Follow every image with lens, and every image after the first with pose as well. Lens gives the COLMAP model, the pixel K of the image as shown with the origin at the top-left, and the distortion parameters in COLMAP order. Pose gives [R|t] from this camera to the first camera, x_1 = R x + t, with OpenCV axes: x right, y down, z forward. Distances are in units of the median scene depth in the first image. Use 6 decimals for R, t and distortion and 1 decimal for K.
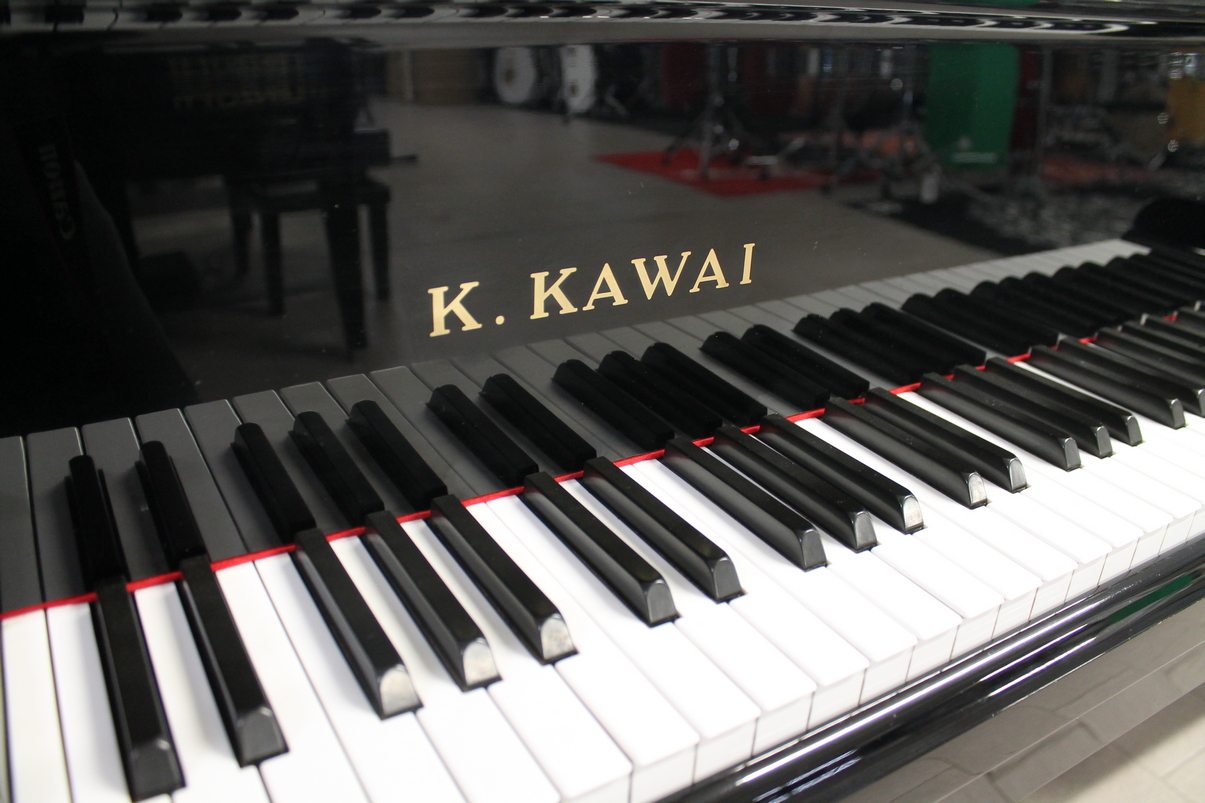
lens RADIAL K [[959.5, 0, 602.5], [0, 959.5, 401.5], [0, 0, 1]] dist [-0.044736, 0.005866]
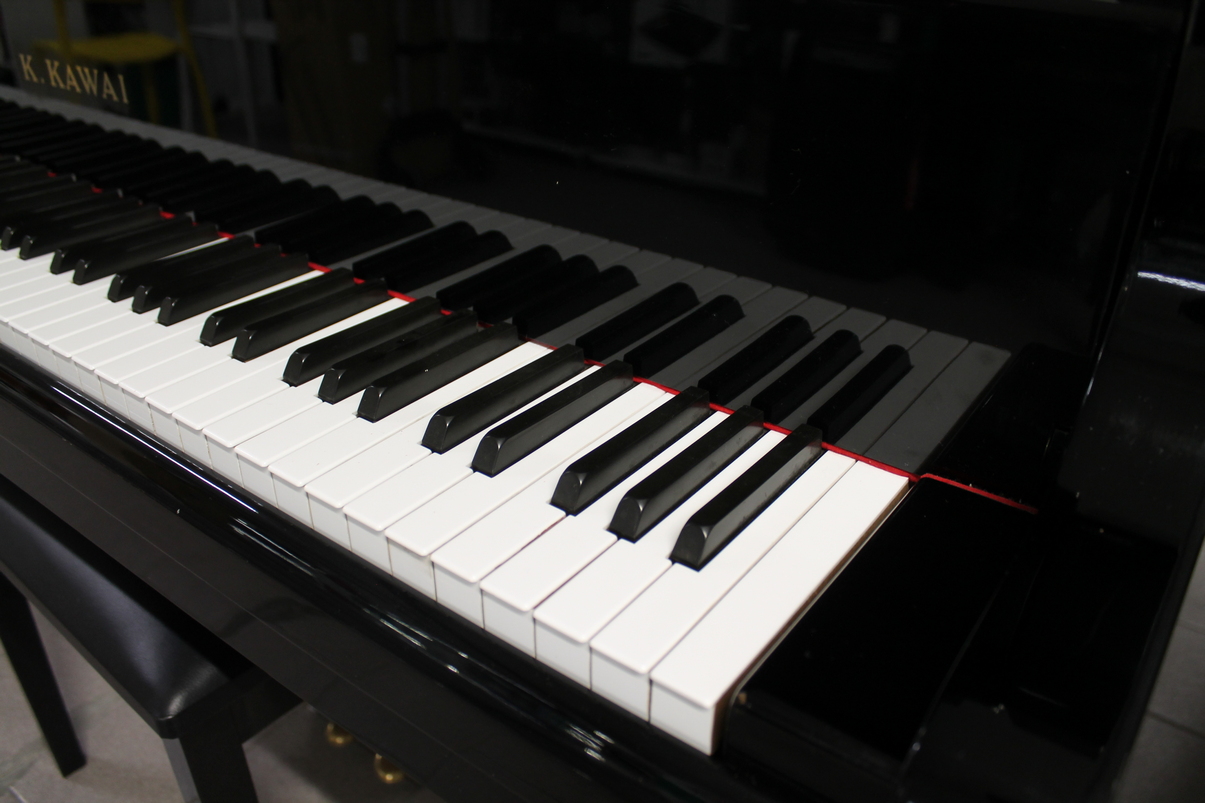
lens RADIAL K [[959.5, 0, 602.5], [0, 959.5, 401.5], [0, 0, 1]] dist [-0.044736, 0.005866]
pose [[0.359883, 0.418831, -0.833705, 1.985982], [-0.380778, 0.881705, 0.278576, -0.436753], [0.851758, 0.217202, 0.476793, 1.102255]]
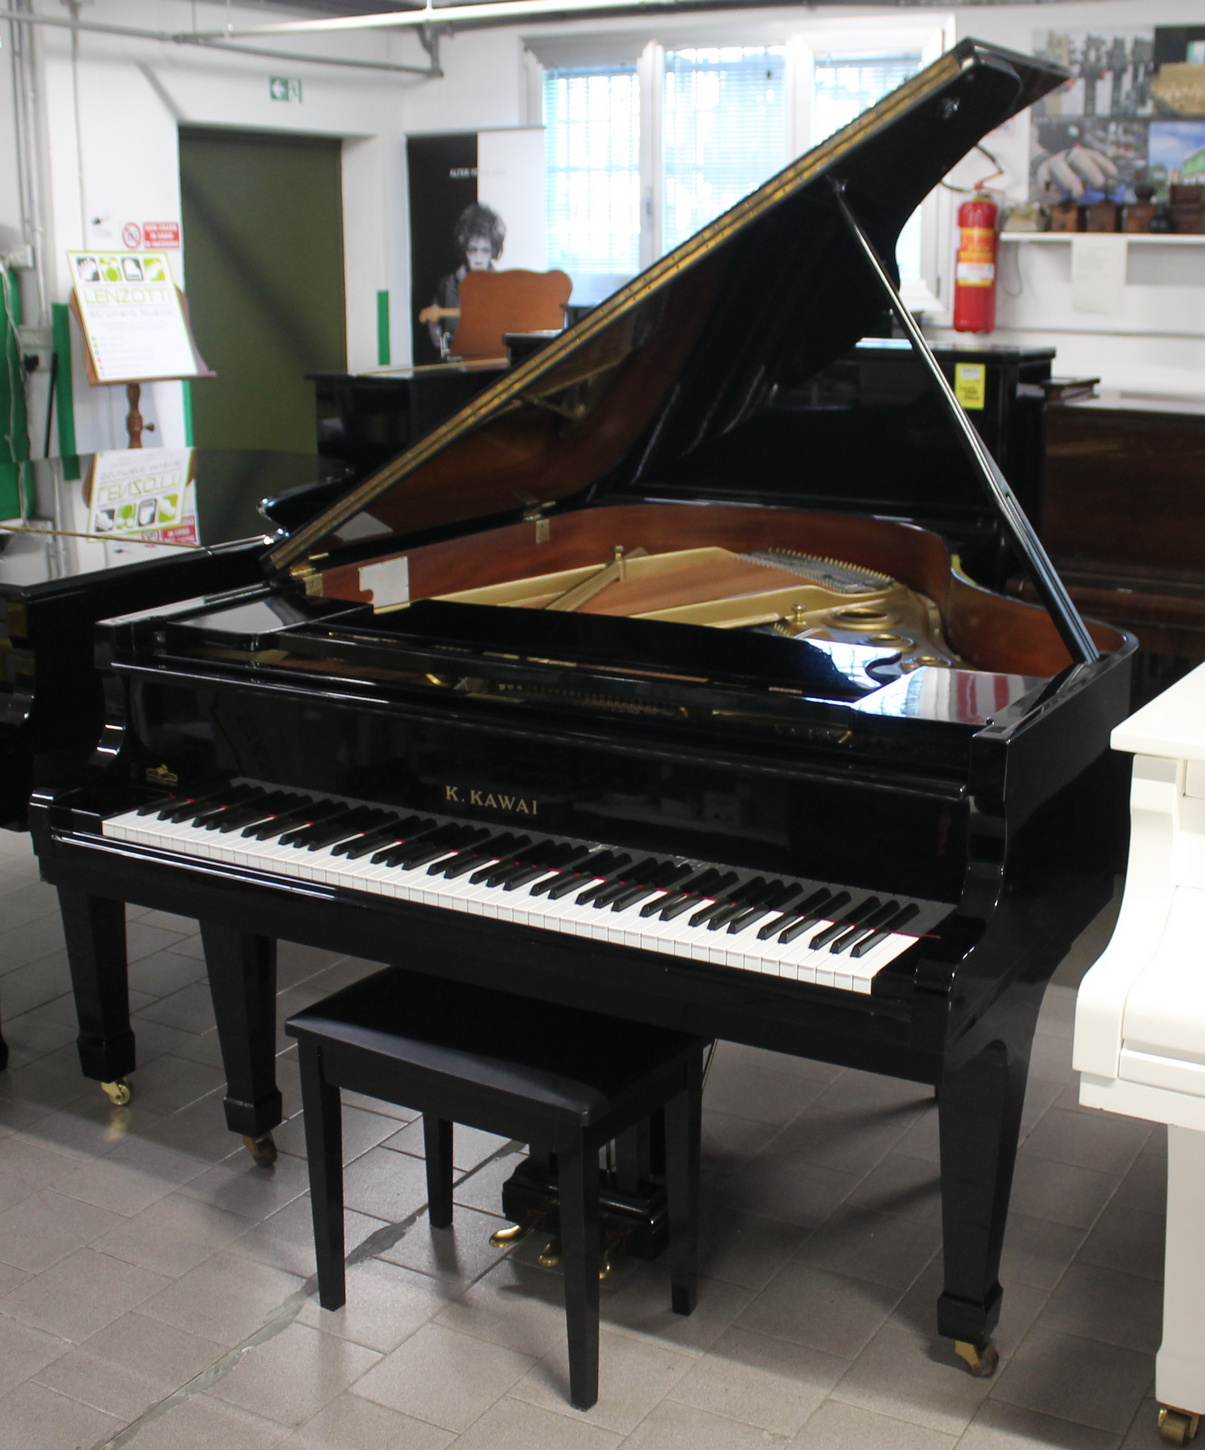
lens RADIAL K [[1798.0, 0, 602.5], [0, 1798.0, 725.0], [0, 0, 1]] dist [0.178469, -0.015975]
pose [[0.453744, 0.163751, -0.875958, 5.596781], [-0.360673, 0.932609, -0.012487, -0.421597], [0.814881, 0.321601, 0.482226, -1.804004]]
